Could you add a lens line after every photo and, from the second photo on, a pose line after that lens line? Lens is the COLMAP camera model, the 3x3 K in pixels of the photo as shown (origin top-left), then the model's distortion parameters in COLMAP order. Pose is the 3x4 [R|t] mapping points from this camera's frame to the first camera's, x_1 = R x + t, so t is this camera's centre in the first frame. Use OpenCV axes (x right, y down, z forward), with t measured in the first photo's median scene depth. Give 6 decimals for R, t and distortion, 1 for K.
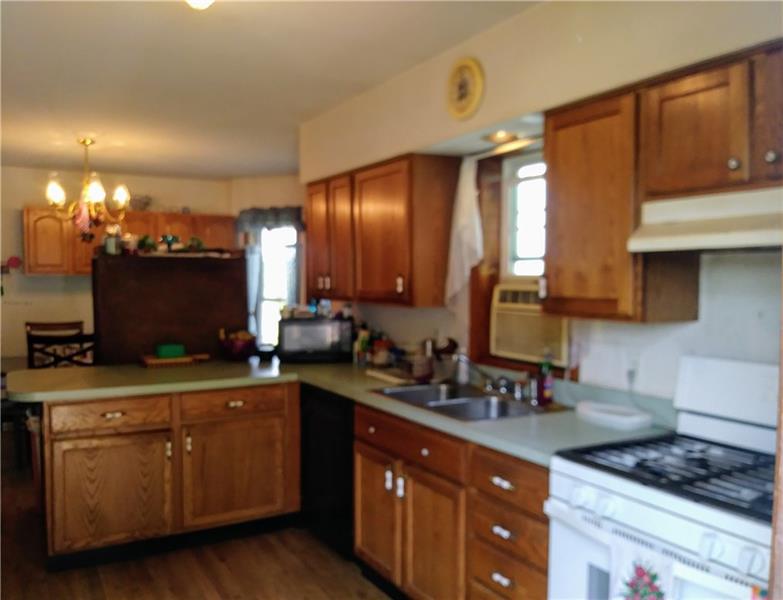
lens RADIAL K [[629.8, 0, 391.5], [0, 629.8, 300.0], [0, 0, 1]] dist [-0.137988, 0.000121]
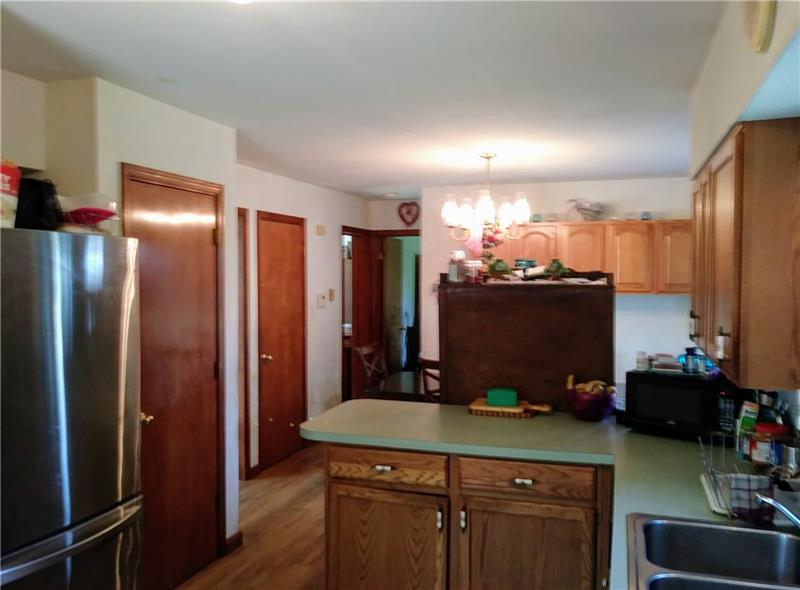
lens RADIAL K [[660.4, 0, 400.0], [0, 660.4, 295.0], [0, 0, 1]] dist [-0.006138, 0.000424]
pose [[0.642190, 0.018259, -0.766328, 0.250471], [-0.024988, 0.999684, 0.002879, -0.058305], [0.766138, 0.017300, 0.642443, 0.309598]]
